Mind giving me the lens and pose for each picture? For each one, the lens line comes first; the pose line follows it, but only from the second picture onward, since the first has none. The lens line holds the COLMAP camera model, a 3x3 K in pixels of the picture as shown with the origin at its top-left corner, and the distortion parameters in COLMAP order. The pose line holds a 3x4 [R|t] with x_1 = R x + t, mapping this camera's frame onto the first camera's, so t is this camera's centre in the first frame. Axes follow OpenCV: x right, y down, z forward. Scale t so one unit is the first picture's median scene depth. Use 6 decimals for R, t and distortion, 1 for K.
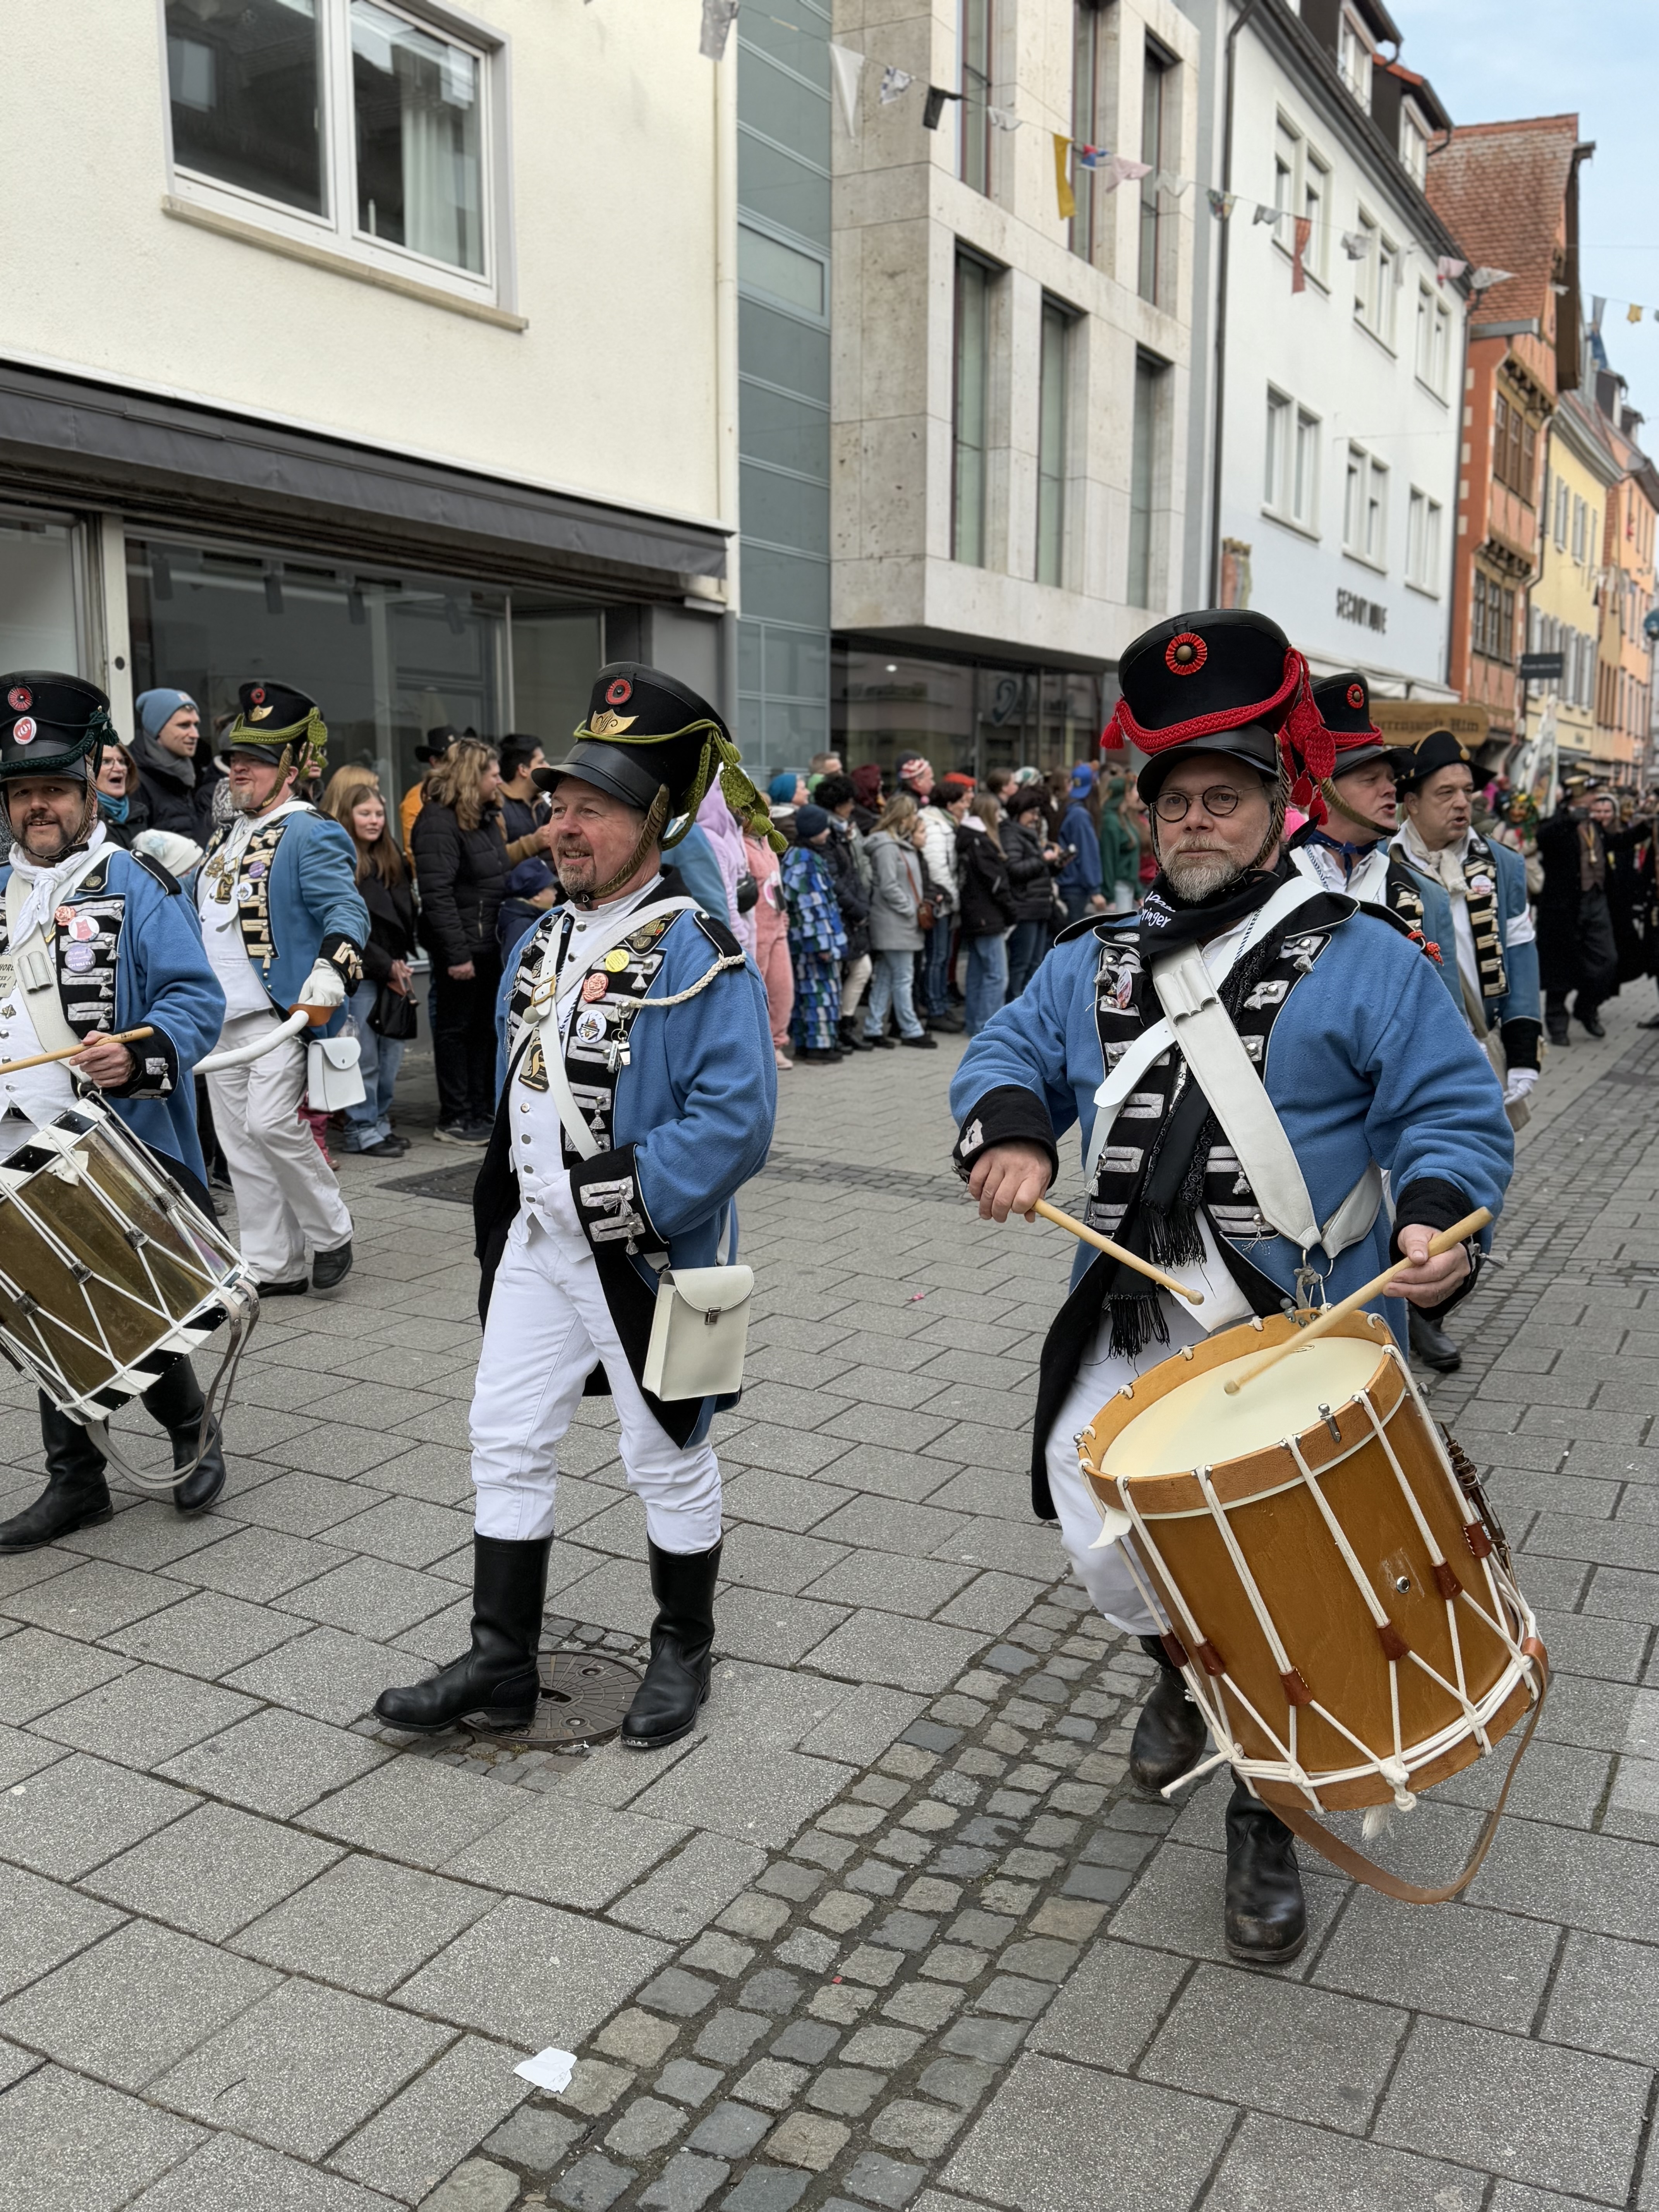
lens RADIAL K [[2013.1, 0, 815.6], [0, 2013.1, 1104.5], [0, 0, 1]] dist [0.184901, -0.400379]
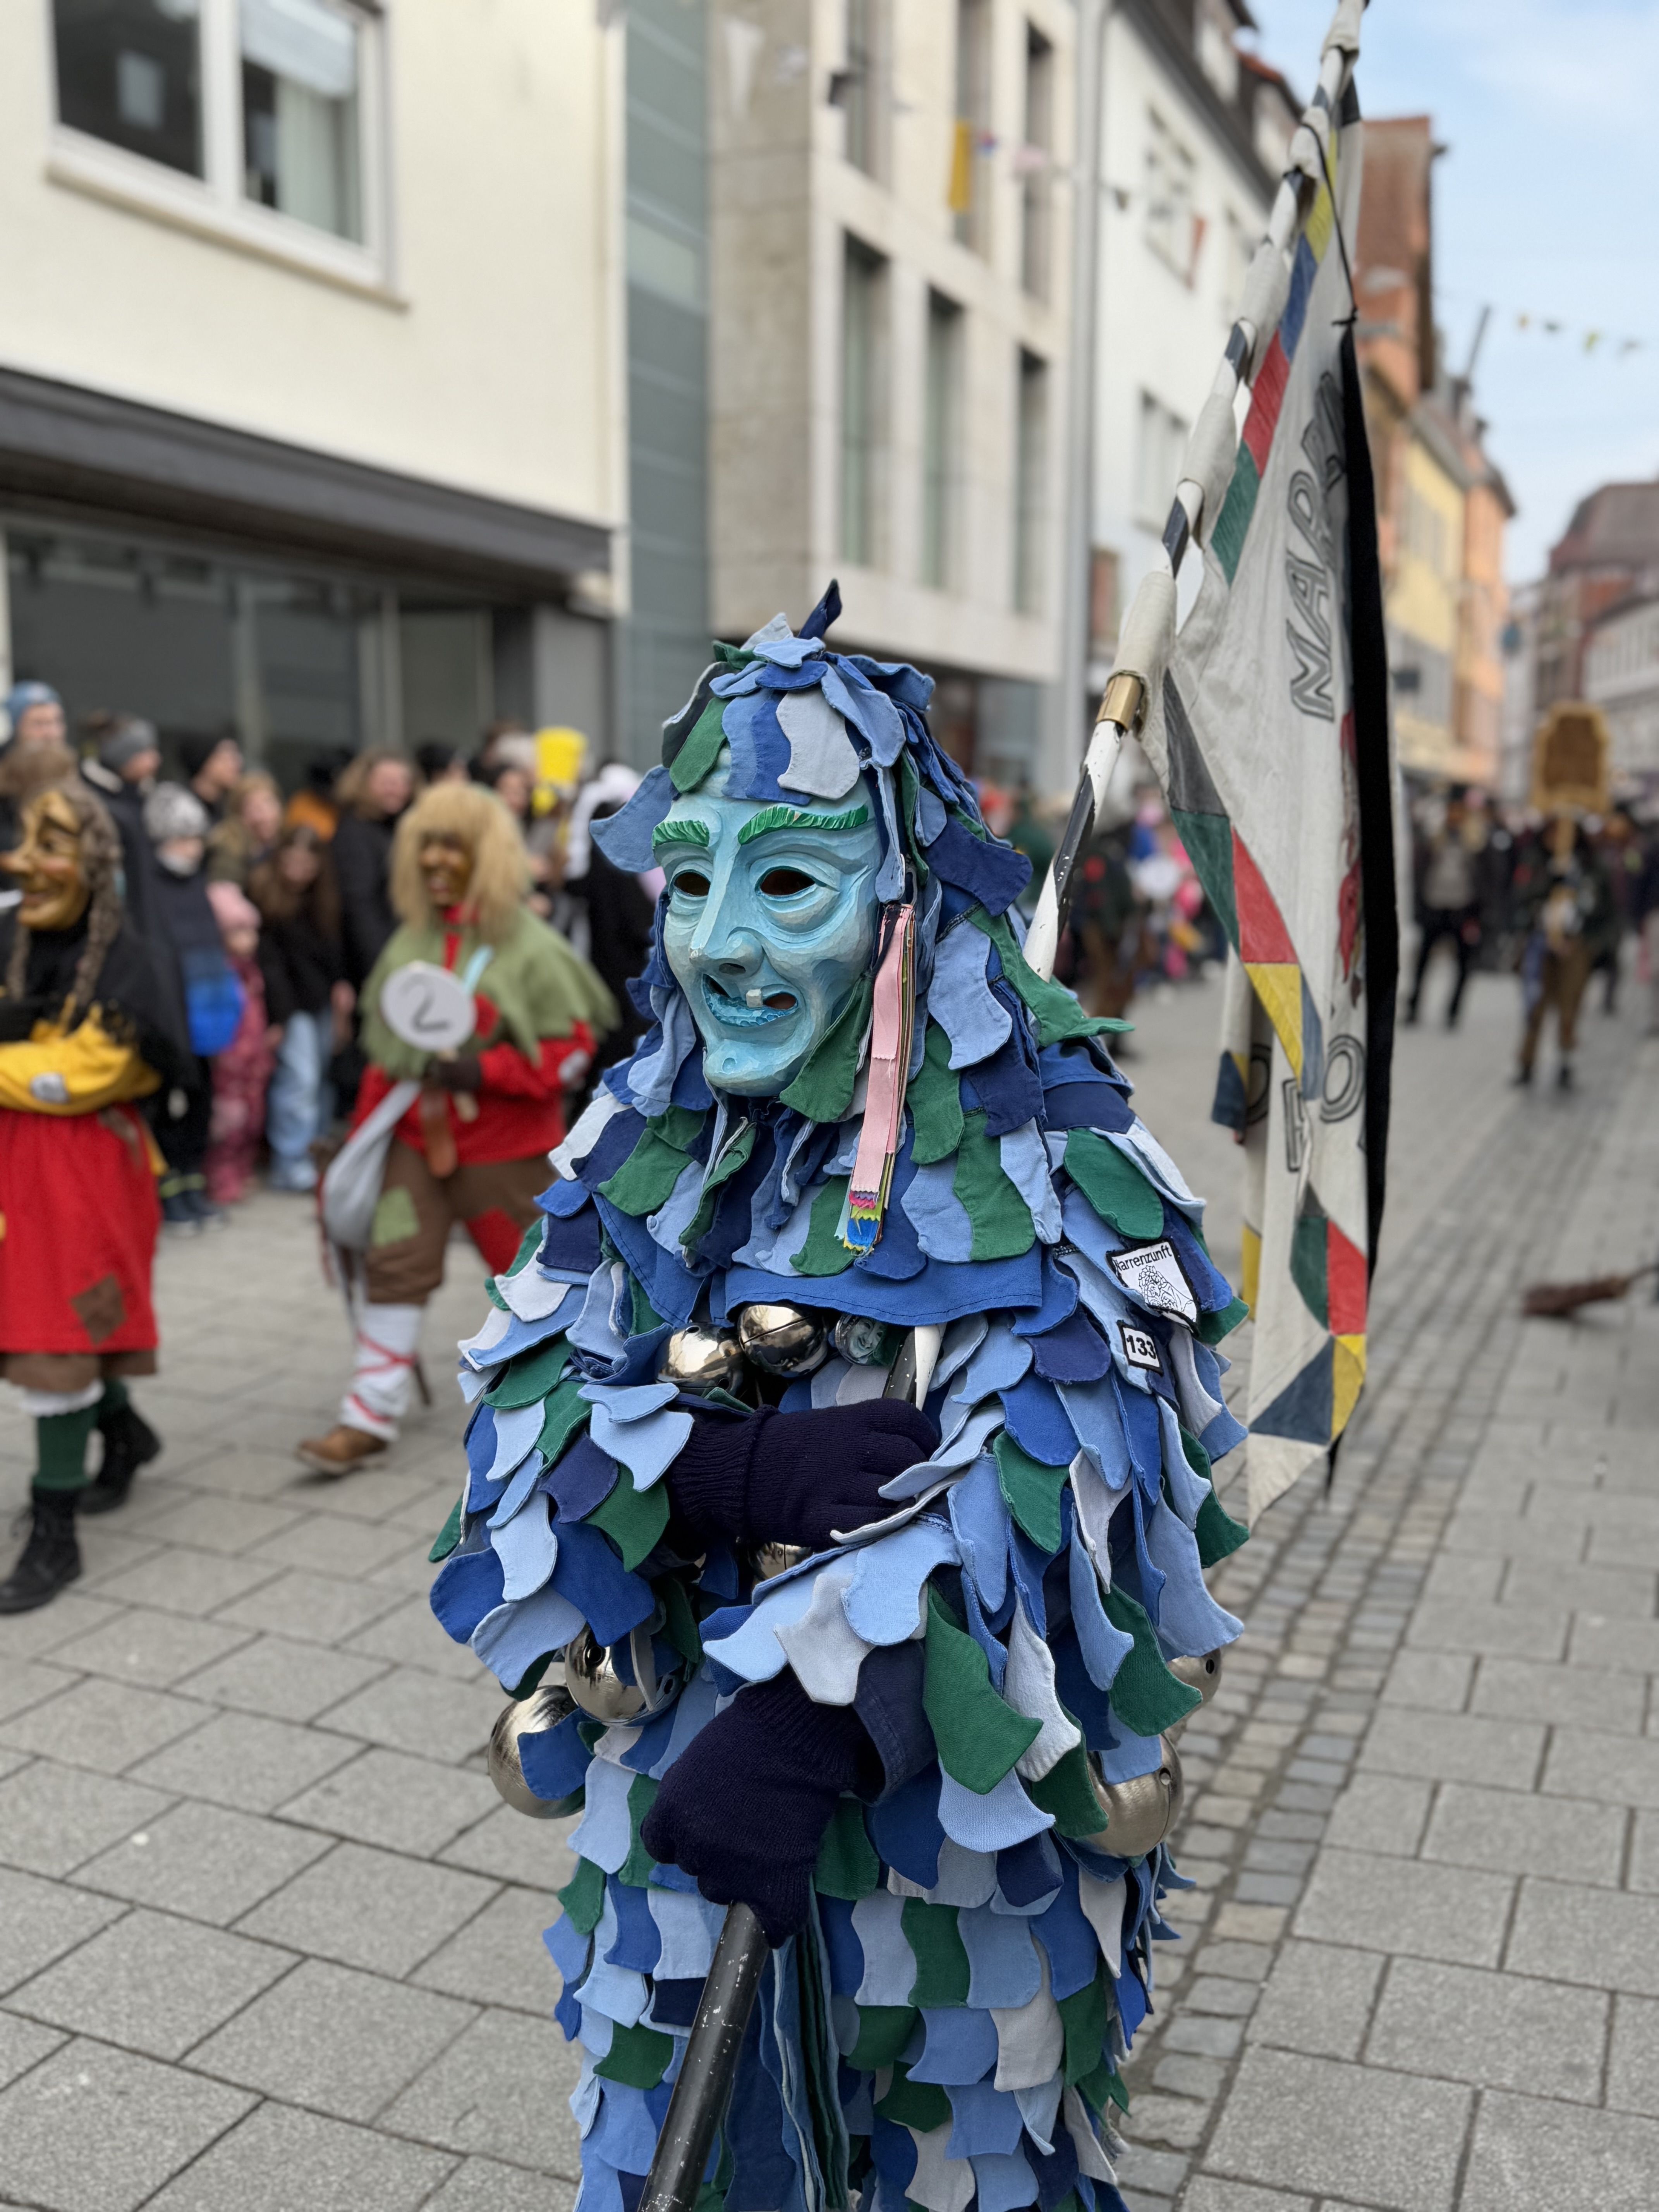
lens RADIAL K [[2168.5, 0, 819.8], [0, 2168.5, 1107.9], [0, 0, 1]] dist [0.173607, -0.370888]
pose [[0.996007, -0.006125, 0.089061, -0.066134], [0.007497, 0.999858, -0.015079, 0.004841], [-0.088956, 0.015687, 0.995912, -0.023260]]
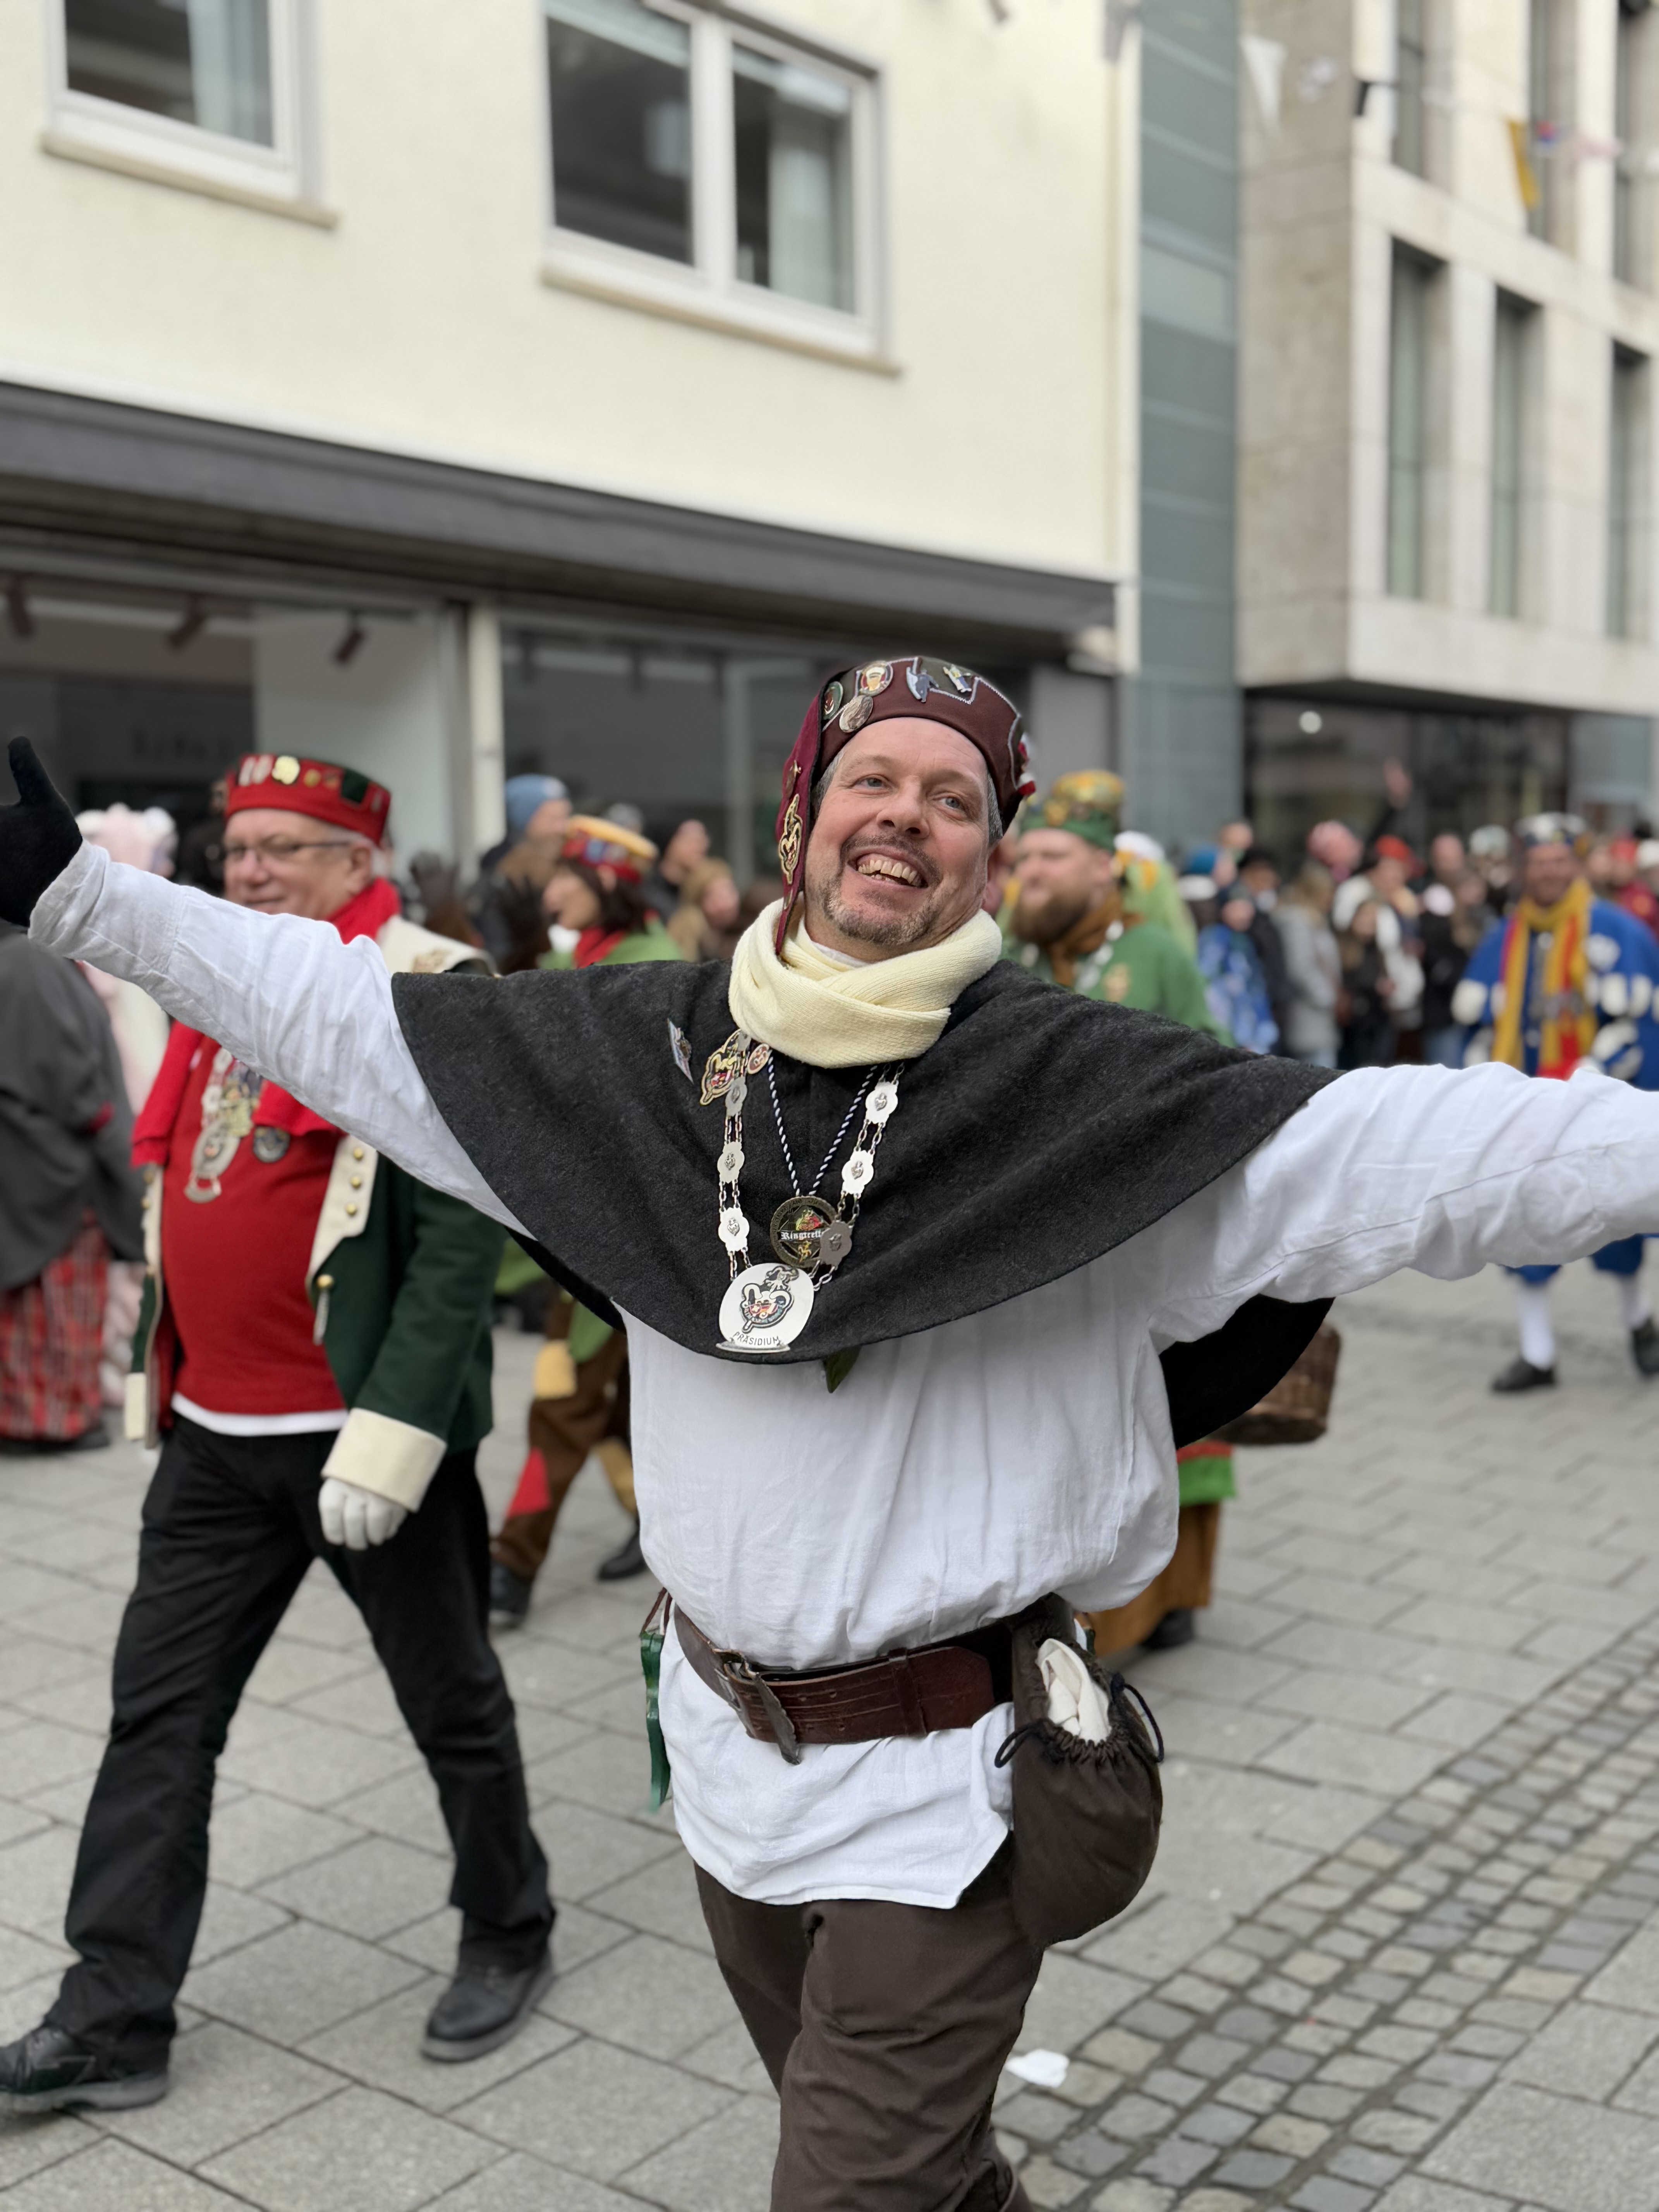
lens RADIAL K [[2479.4, 0, 803.5], [0, 2479.4, 1077.6], [0, 0, 1]] dist [0.176022, -0.422184]
pose [[0.987222, -0.003736, -0.159305, -0.013191], [-0.007360, 0.997589, -0.069008, 0.014670], [0.159179, 0.069299, 0.984815, -0.114089]]
